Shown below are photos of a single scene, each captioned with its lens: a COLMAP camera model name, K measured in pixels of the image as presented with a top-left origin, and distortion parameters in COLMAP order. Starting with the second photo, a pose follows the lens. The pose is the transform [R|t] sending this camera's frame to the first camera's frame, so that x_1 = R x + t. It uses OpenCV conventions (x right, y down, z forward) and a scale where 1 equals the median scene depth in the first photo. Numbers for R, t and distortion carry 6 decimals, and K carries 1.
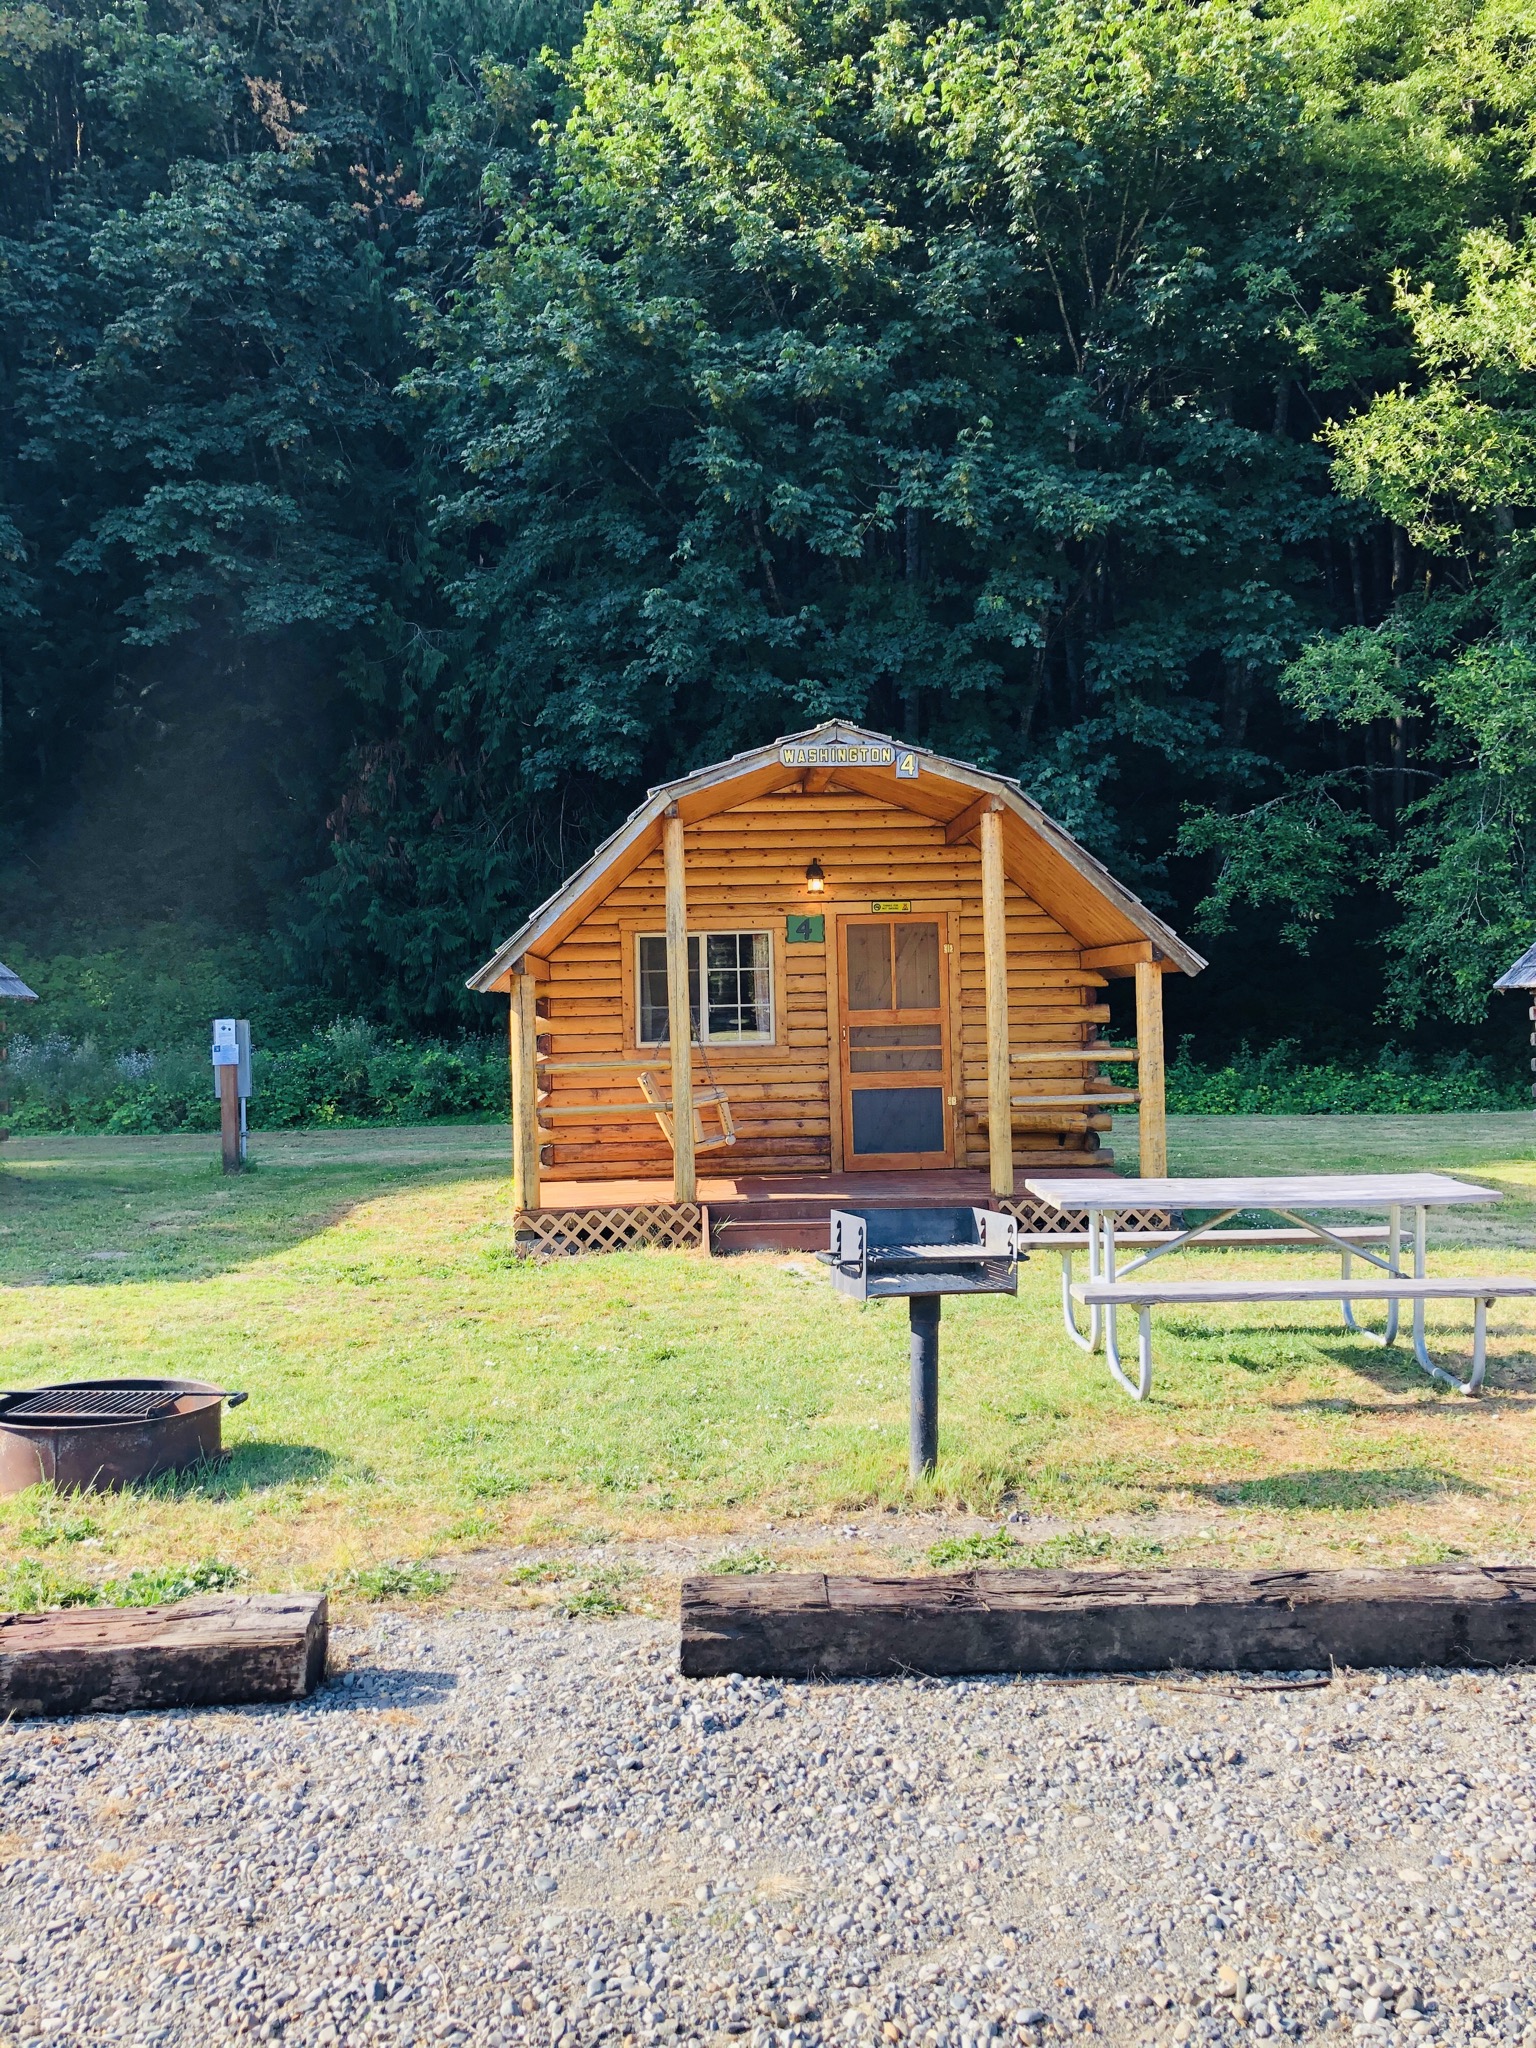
lens RADIAL K [[1697.4, 0, 766.9], [0, 1697.4, 1102.9], [0, 0, 1]] dist [0.009063, 0.135951]
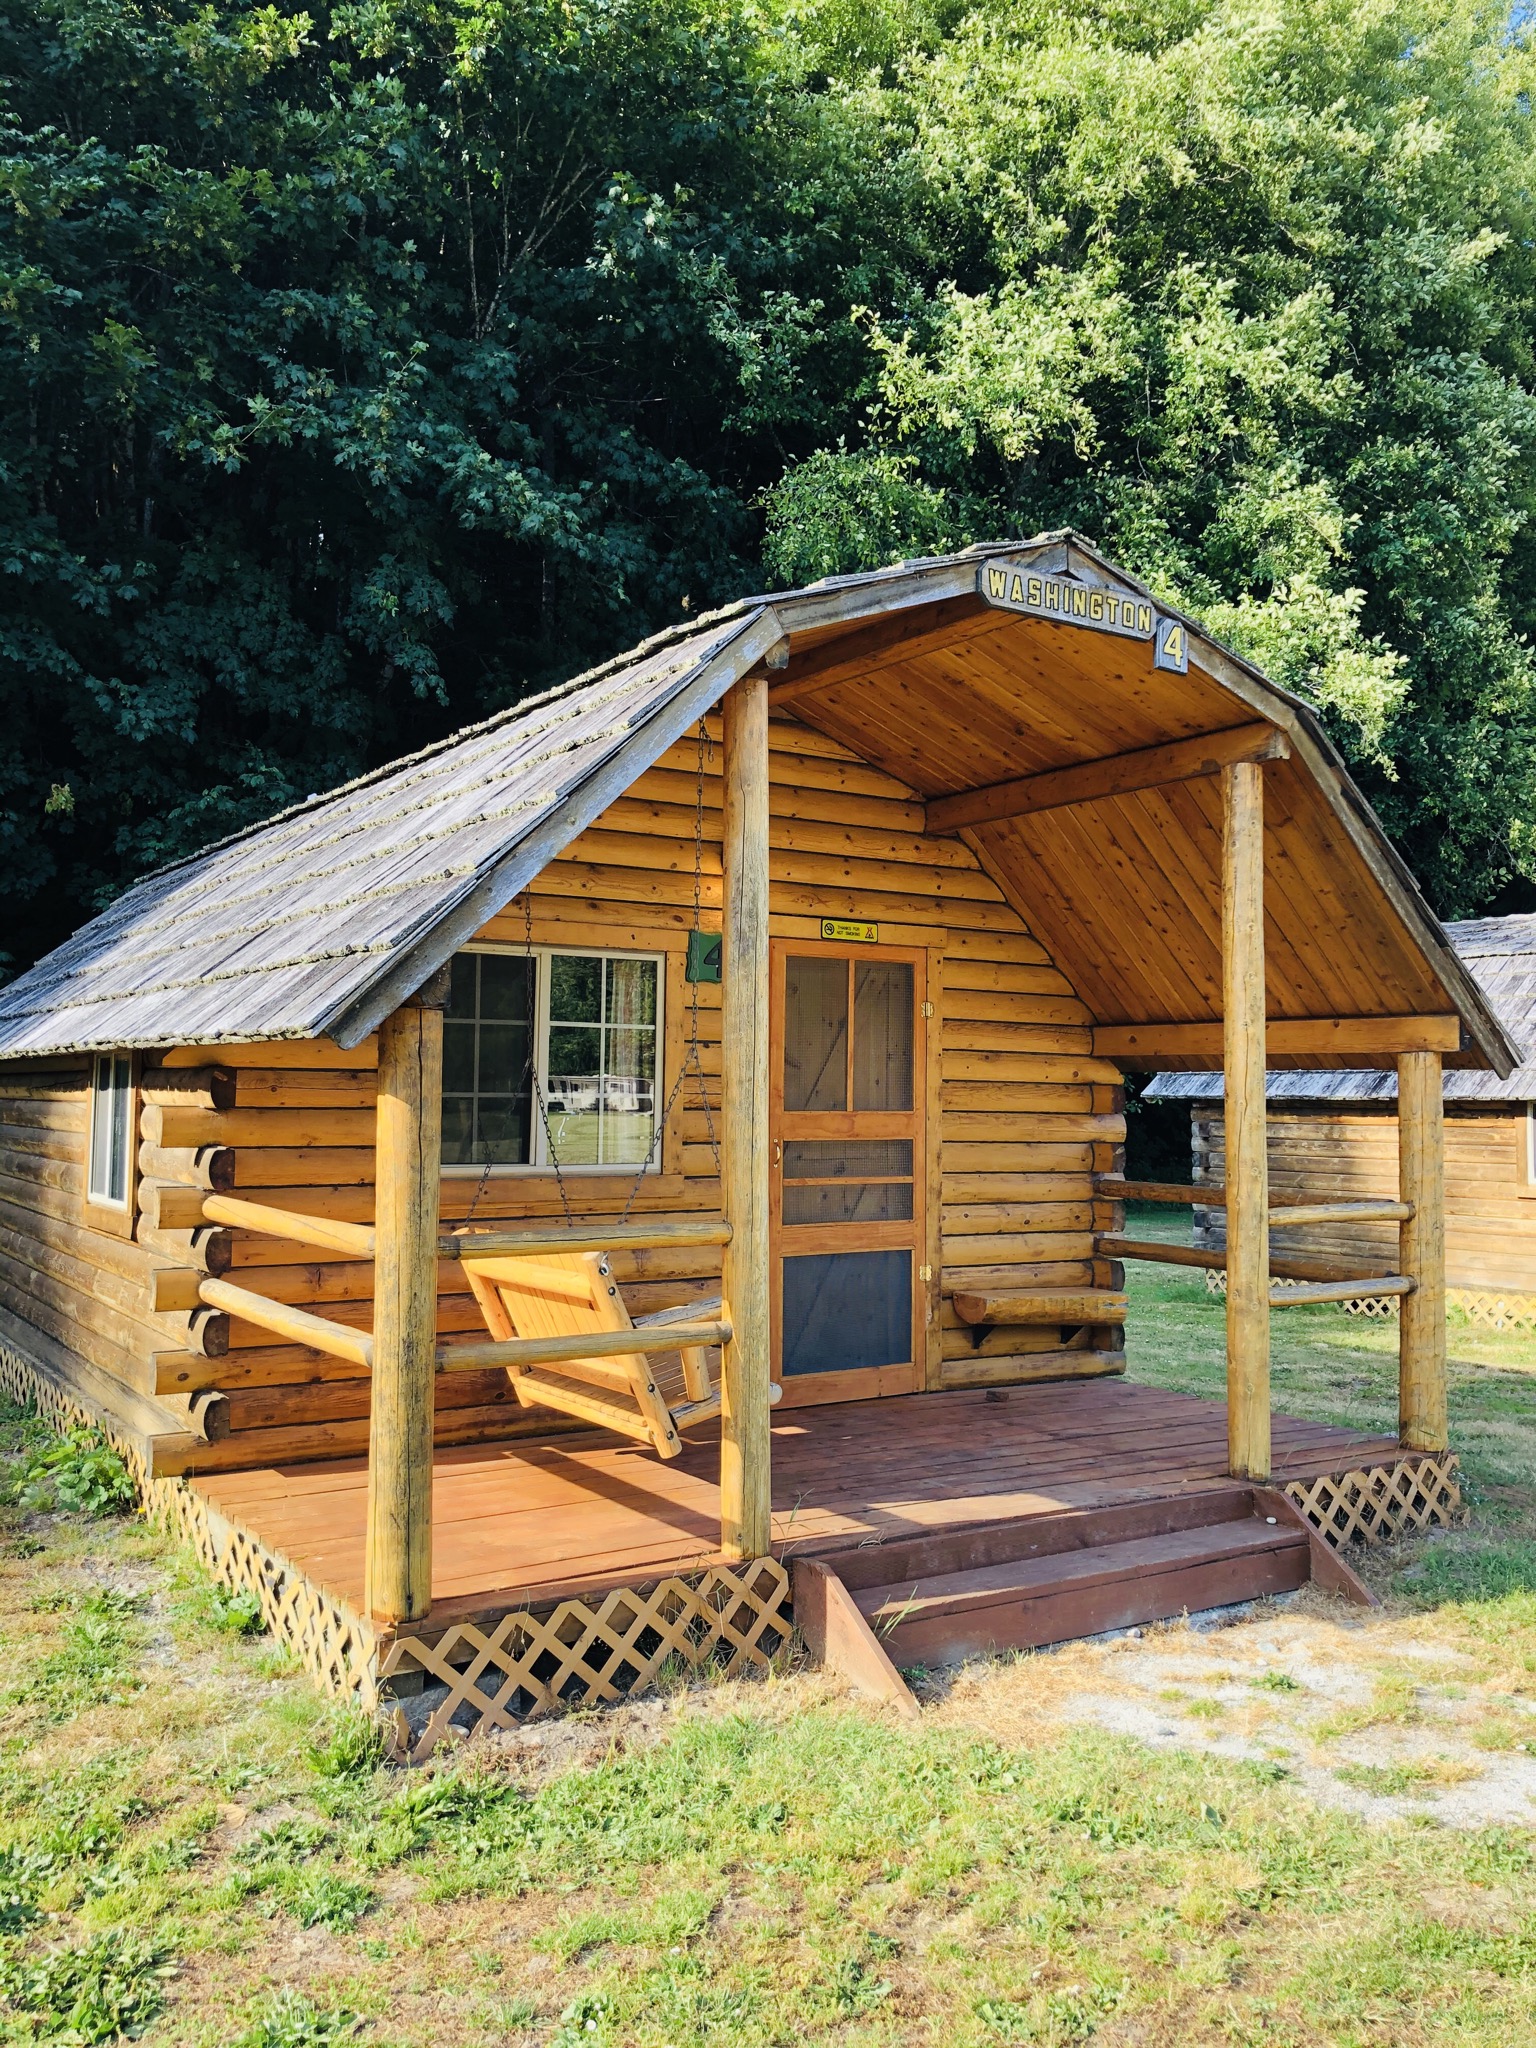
lens RADIAL K [[1697.4, 0, 766.9], [0, 1697.4, 1102.9], [0, 0, 1]] dist [0.009063, 0.135951]
pose [[0.877865, 0.036102, 0.477546, -0.219983], [-0.016283, 0.998828, -0.045578, -0.032236], [-0.478632, 0.032235, 0.877424, 0.521457]]
